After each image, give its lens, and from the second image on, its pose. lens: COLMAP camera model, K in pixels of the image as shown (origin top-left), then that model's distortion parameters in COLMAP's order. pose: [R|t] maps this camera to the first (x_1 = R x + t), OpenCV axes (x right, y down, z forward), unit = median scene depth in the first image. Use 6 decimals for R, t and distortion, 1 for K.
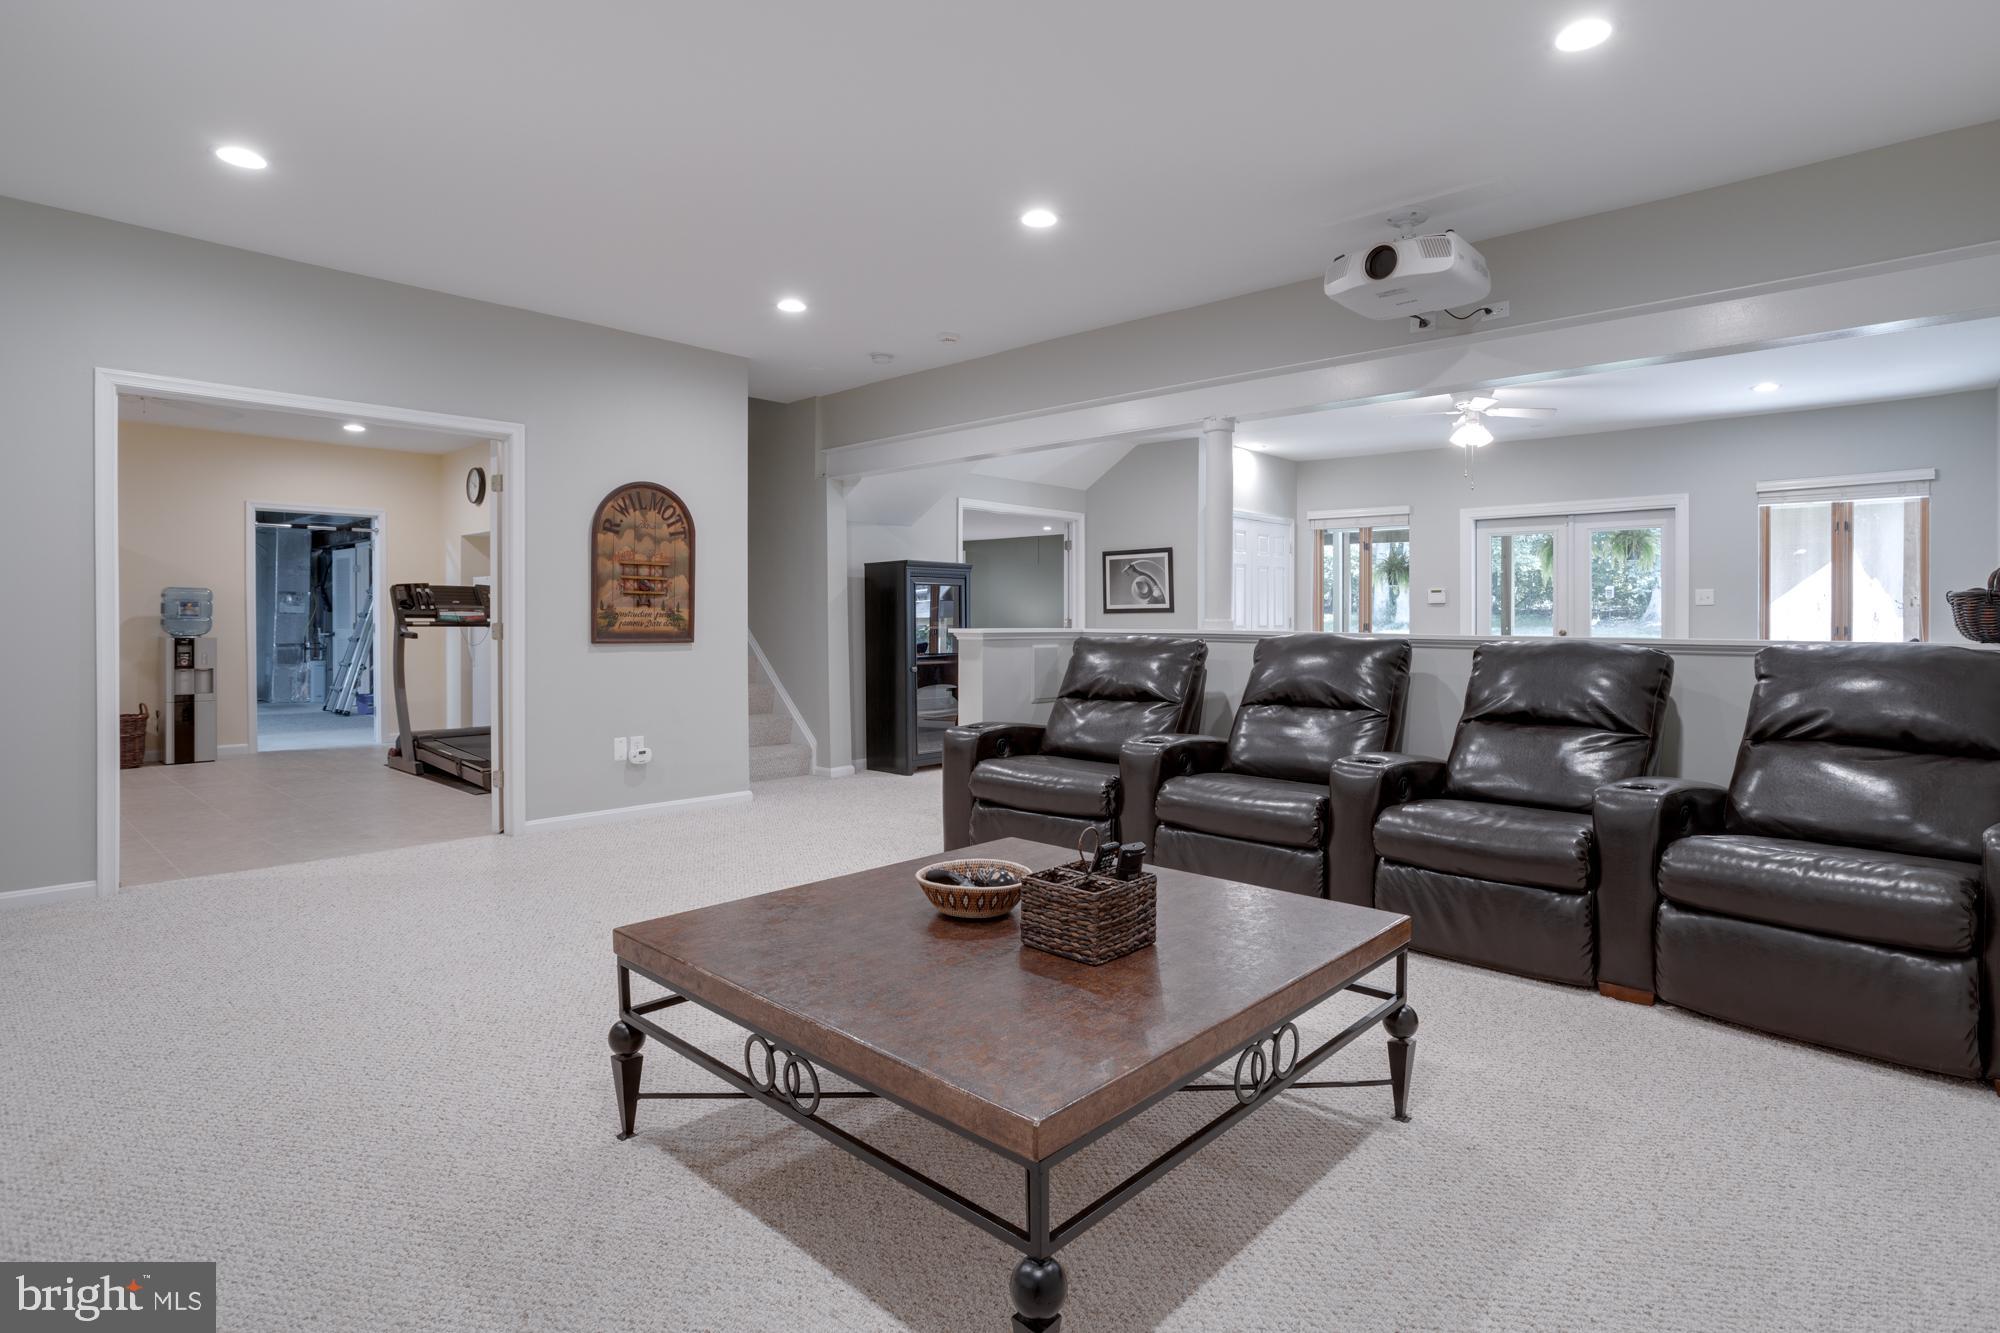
lens RADIAL K [[997.7, 0, 1009.5], [0, 997.7, 622.7], [0, 0, 1]] dist [-0.066160, 0.036676]
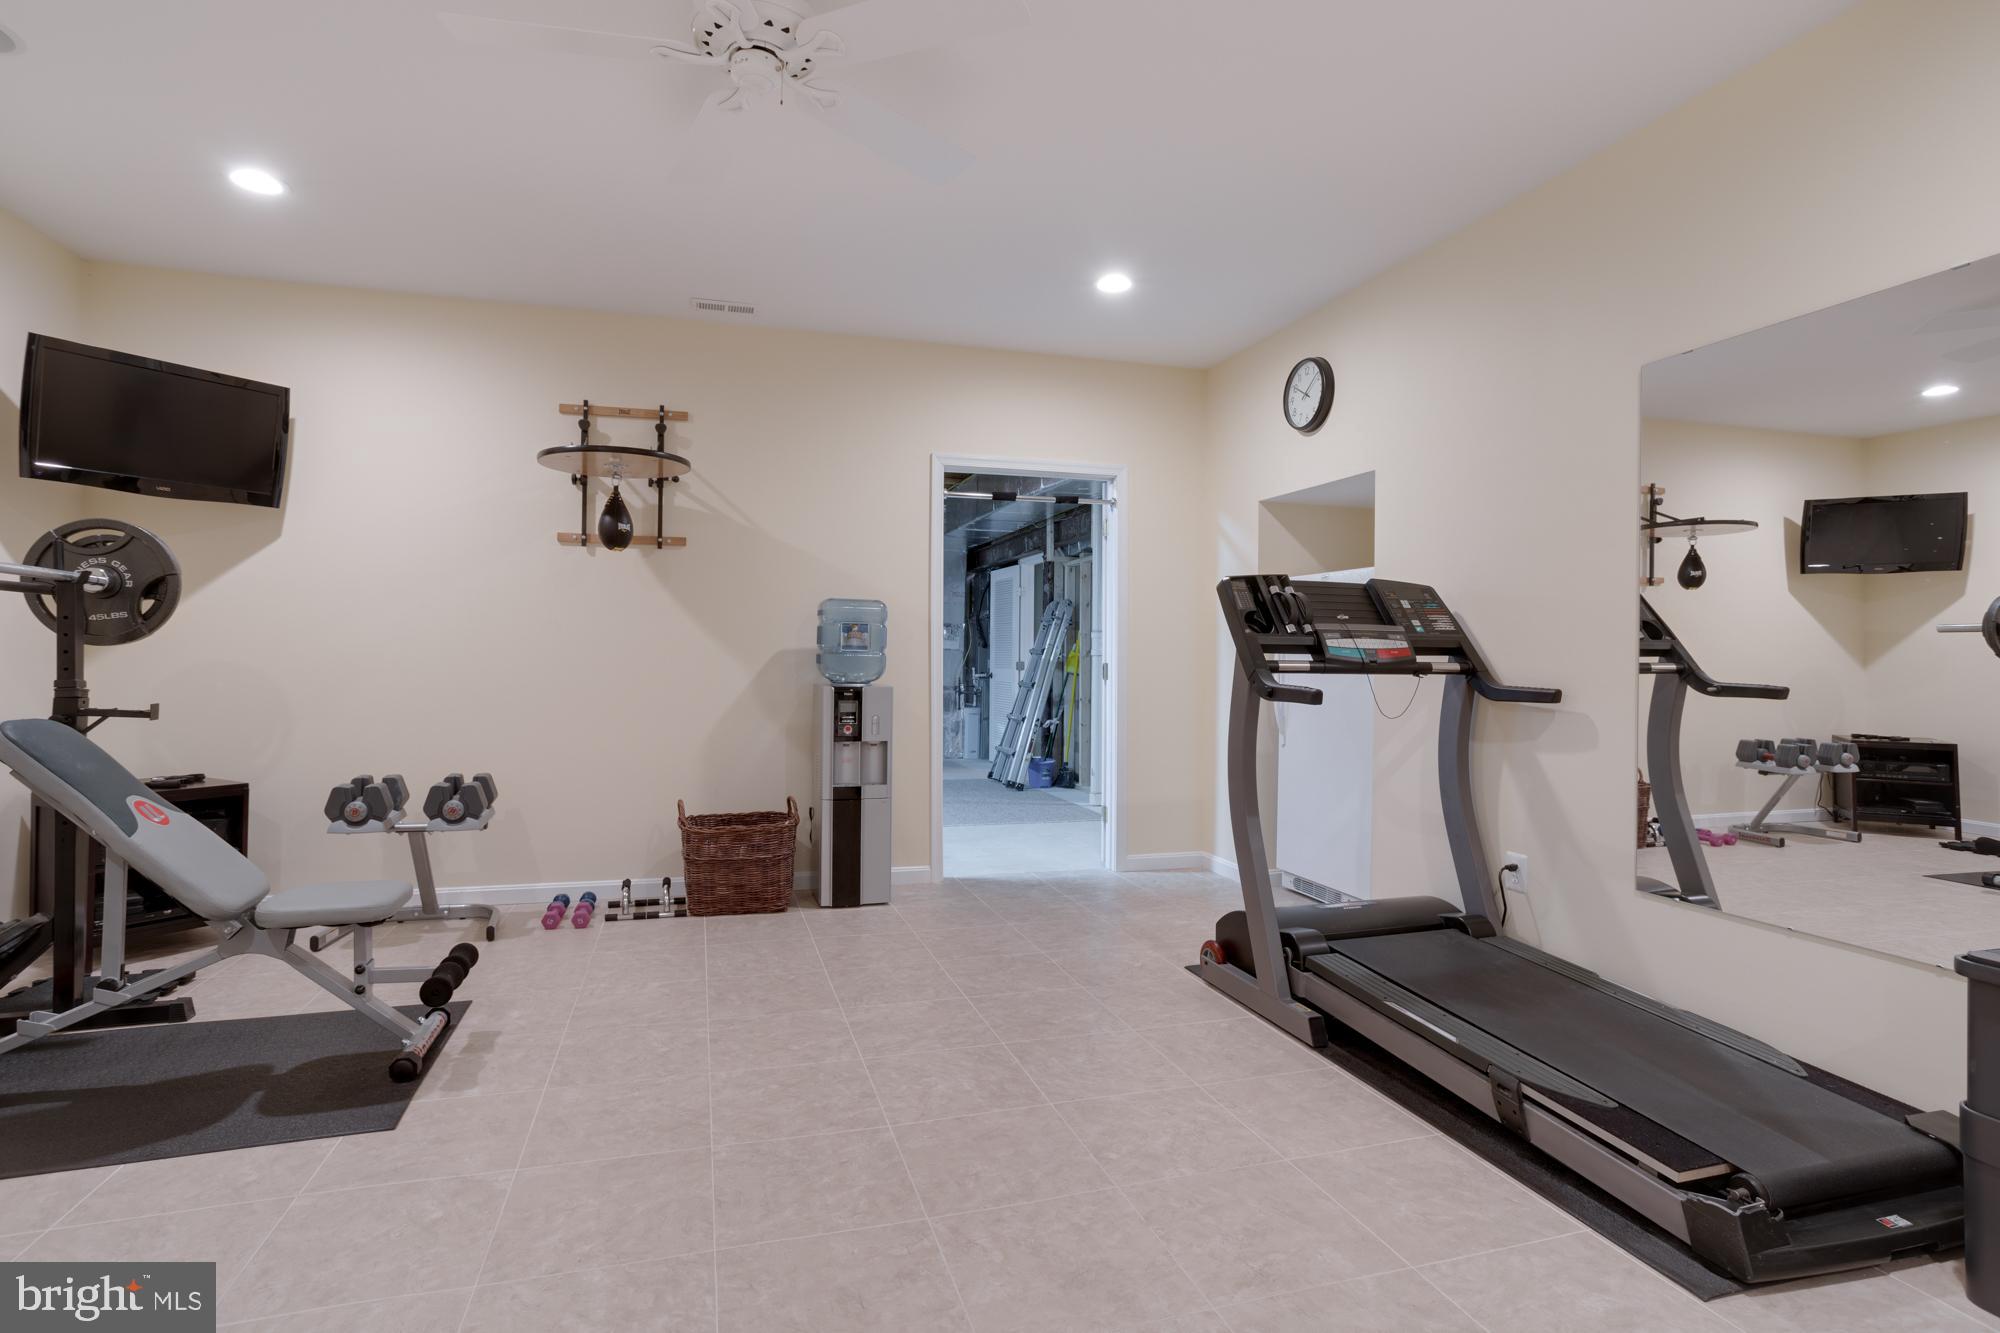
lens RADIAL K [[970.1, 0, 981.0], [0, 970.1, 649.9], [0, 0, 1]] dist [-0.051823, 0.033422]
pose [[0.846999, 0.001230, -0.531593, -0.470366], [-0.008775, 0.999893, -0.011669, 0.000016], [0.531522, 0.014548, 0.846920, 0.544625]]
